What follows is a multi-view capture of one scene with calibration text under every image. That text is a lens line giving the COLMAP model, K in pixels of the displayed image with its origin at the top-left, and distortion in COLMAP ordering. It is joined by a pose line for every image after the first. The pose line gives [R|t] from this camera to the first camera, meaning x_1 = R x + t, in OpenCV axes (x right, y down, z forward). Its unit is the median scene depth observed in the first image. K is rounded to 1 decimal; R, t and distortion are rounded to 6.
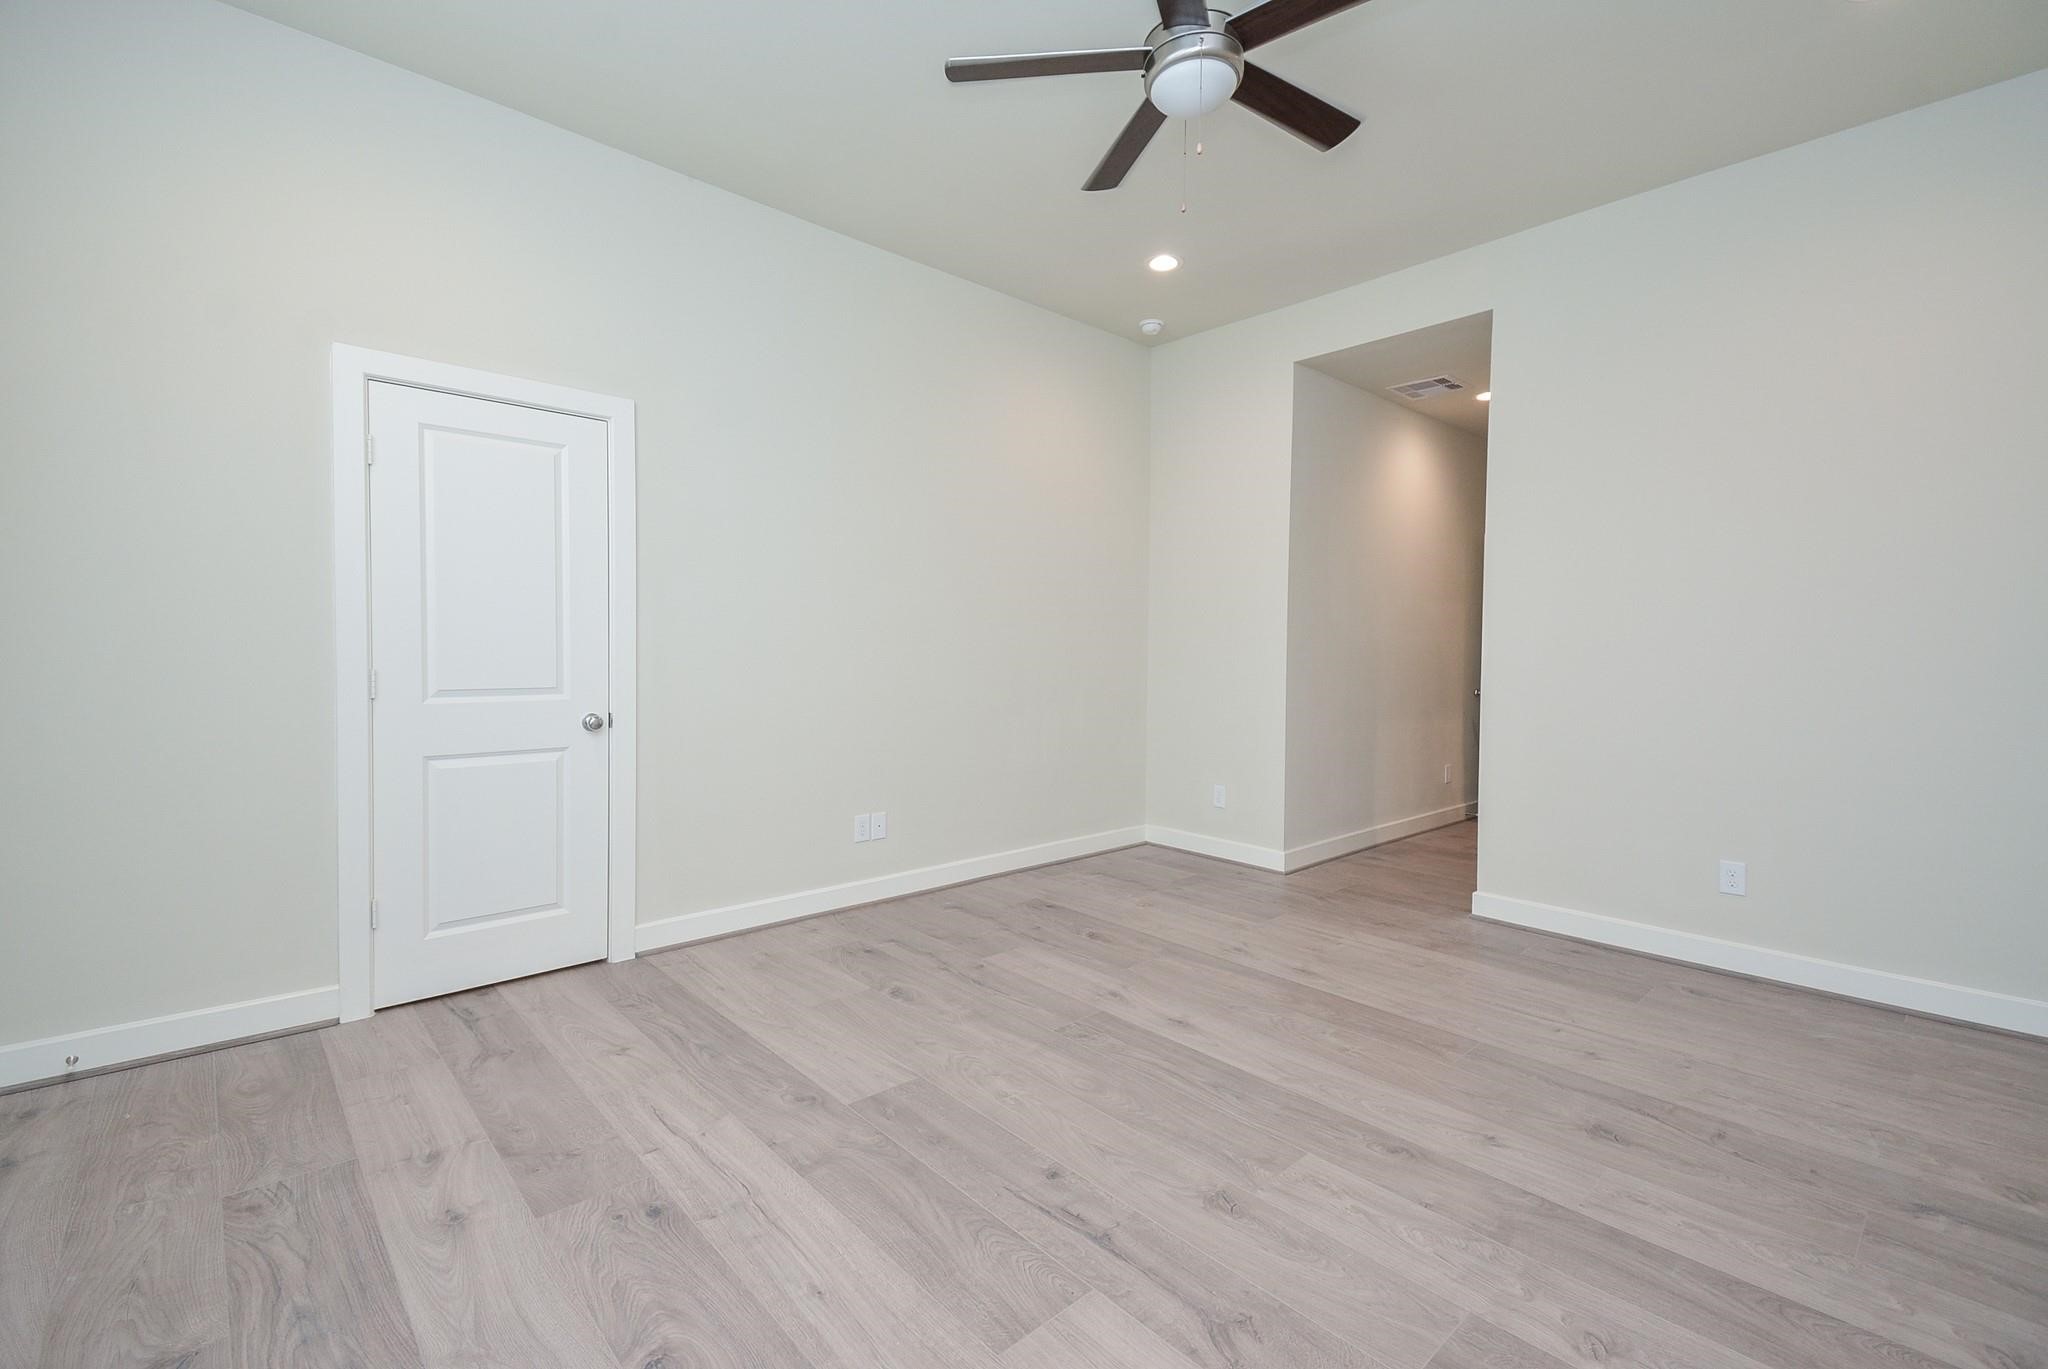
lens RADIAL K [[898.1, 0, 1040.4], [0, 898.1, 670.8], [0, 0, 1]] dist [0.028127, -0.011598]
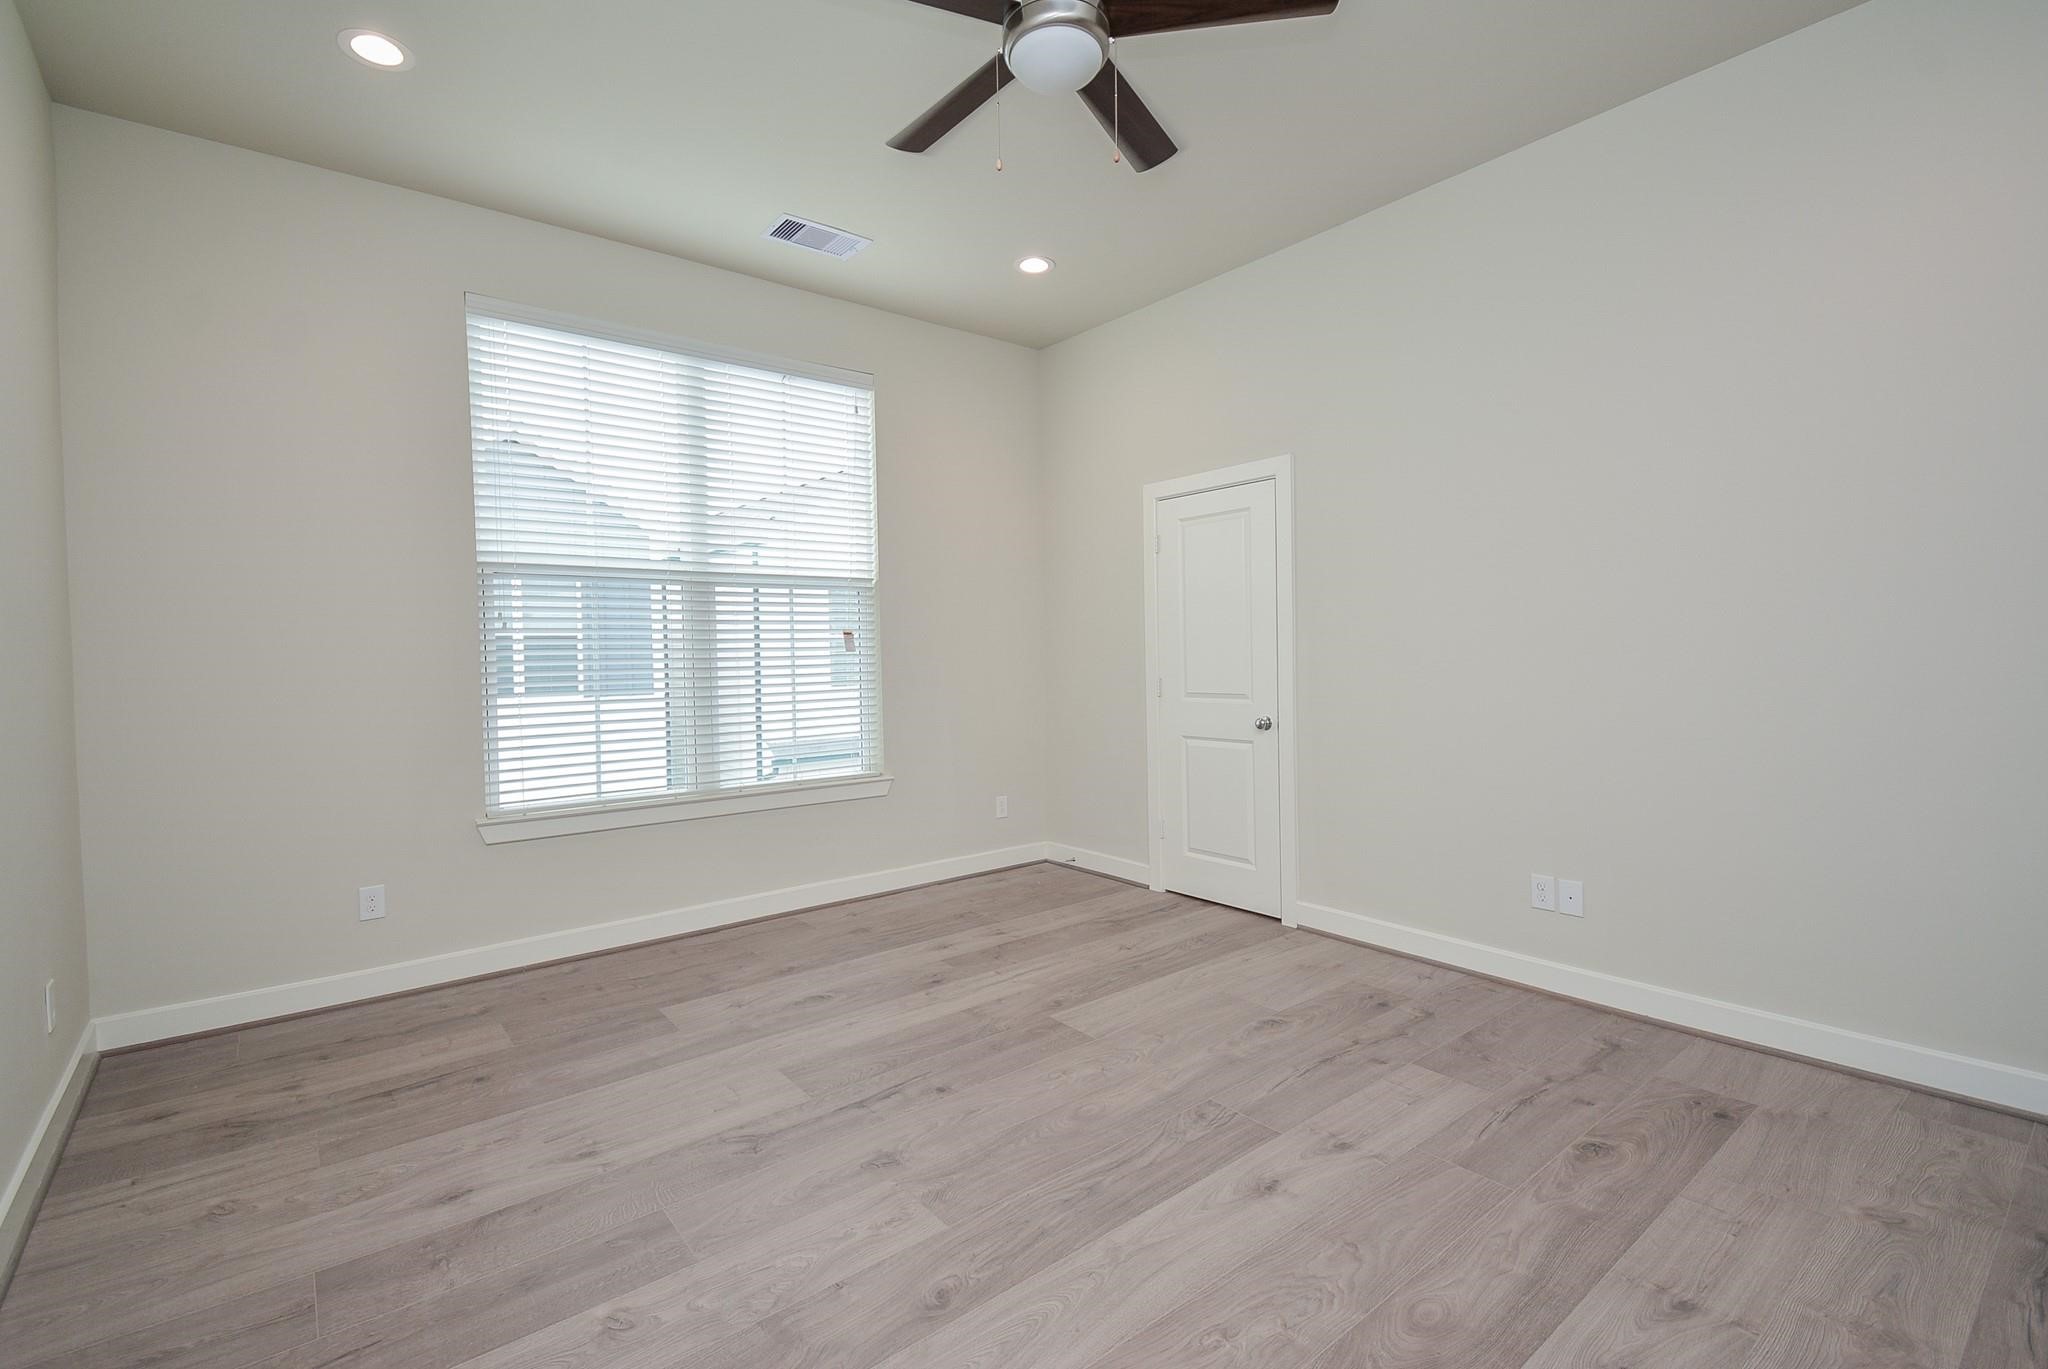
lens RADIAL K [[898.1, 0, 995.2], [0, 898.1, 690.9], [0, 0, 1]] dist [0.028127, -0.011598]
pose [[-0.087260, 0.034536, -0.995587, 0.946990], [-0.011257, 0.999301, 0.035651, -0.038648], [0.996122, 0.014318, -0.086810, 0.888779]]
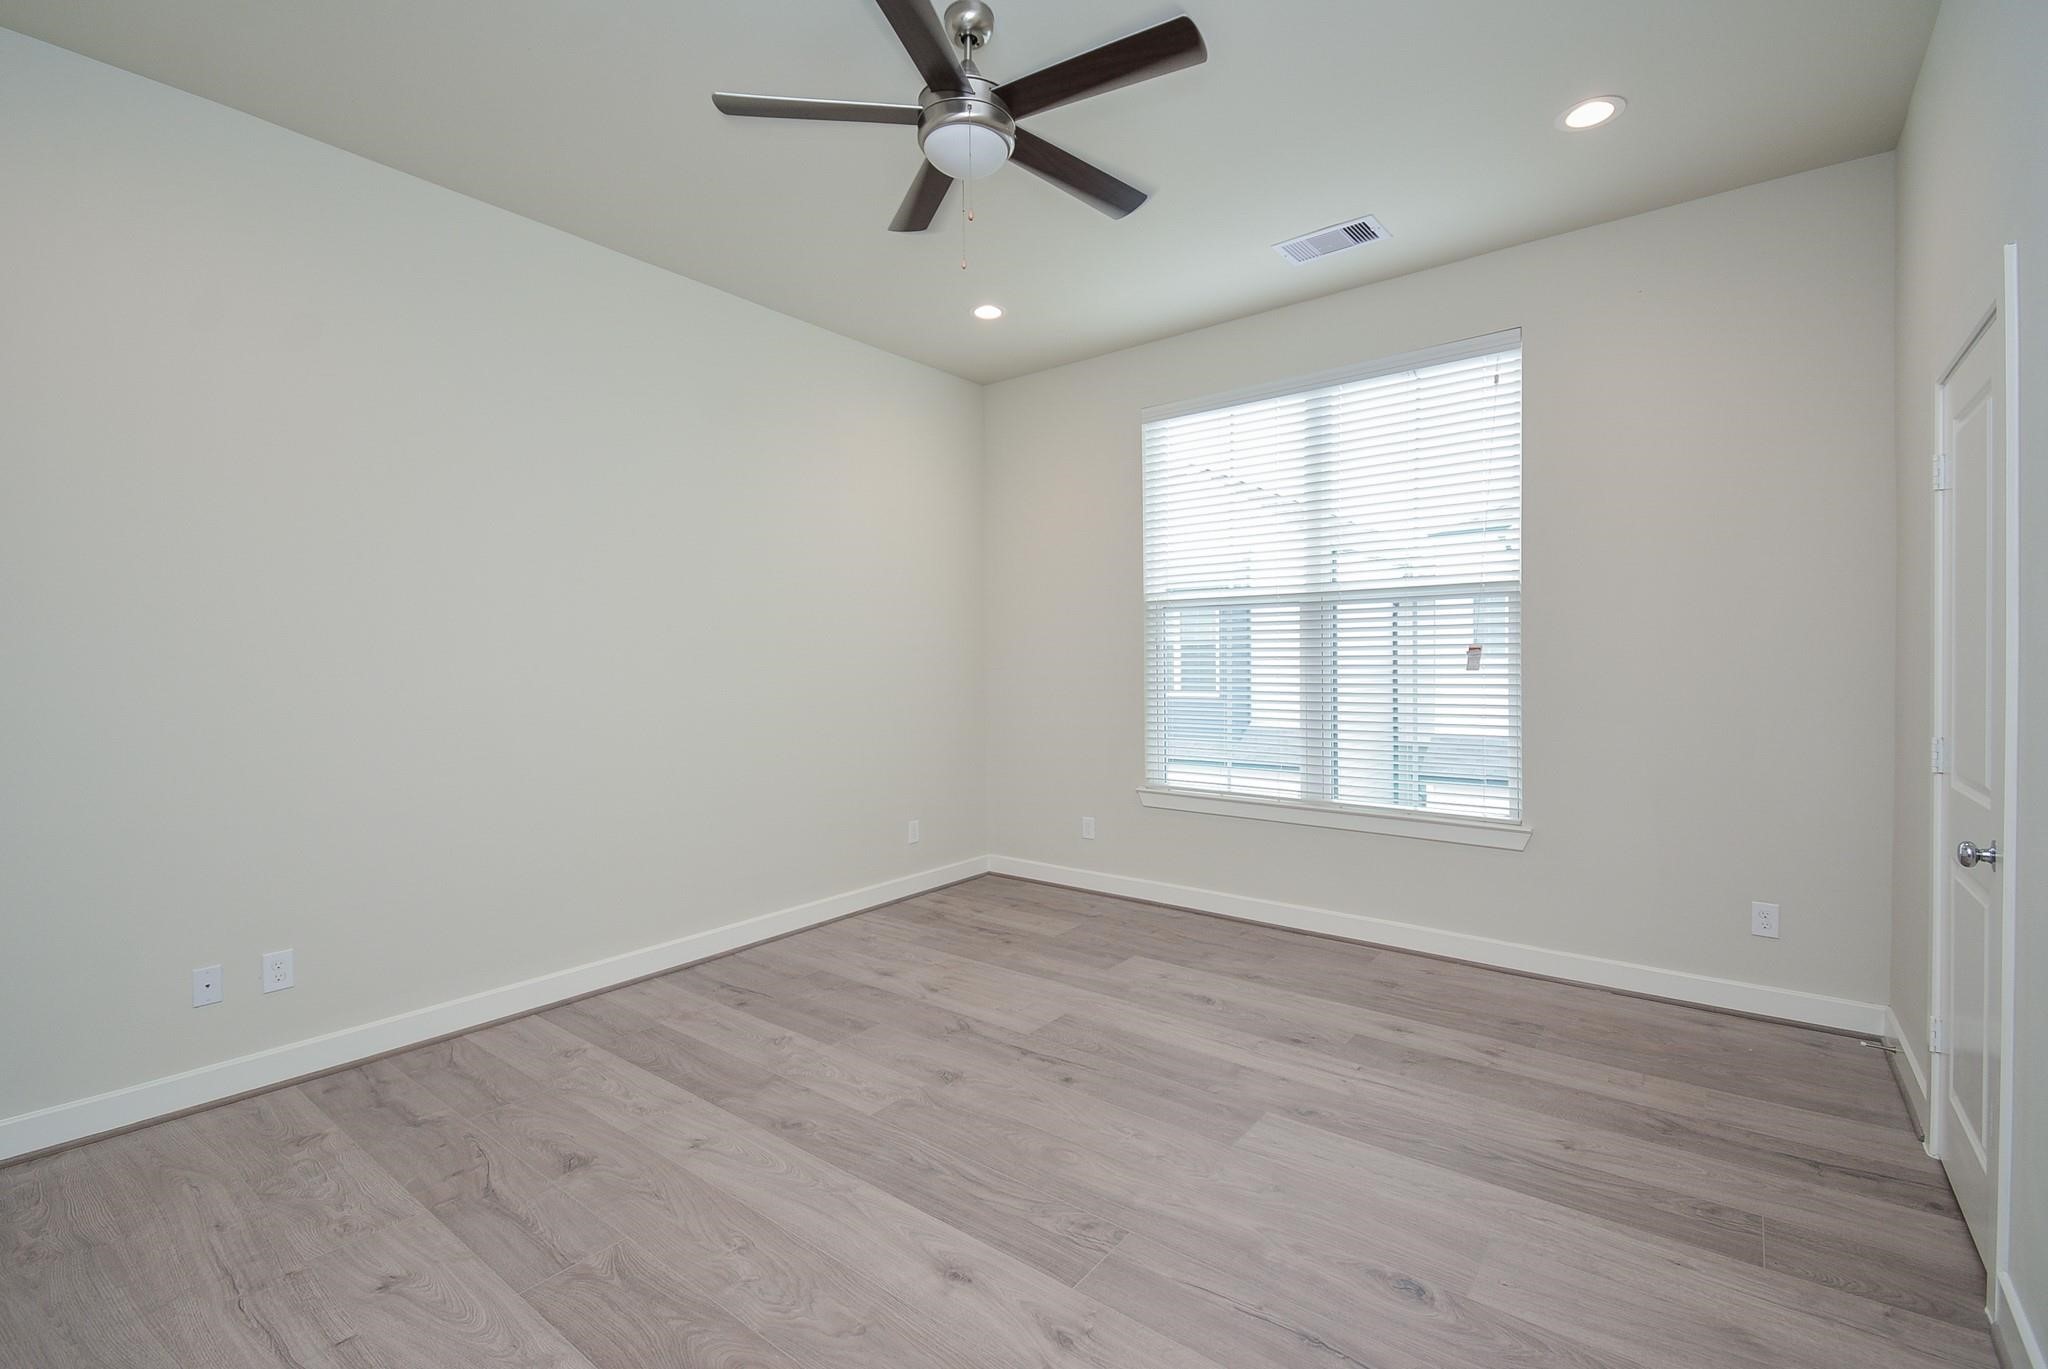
lens RADIAL K [[898.1, 0, 1041.7], [0, 898.1, 685.7], [0, 0, 1]] dist [0.028127, -0.011598]
pose [[-0.984944, -0.001721, -0.172863, 0.222027], [-0.010866, 0.998590, 0.051968, -0.090669], [0.172529, 0.053063, -0.983574, 1.755366]]
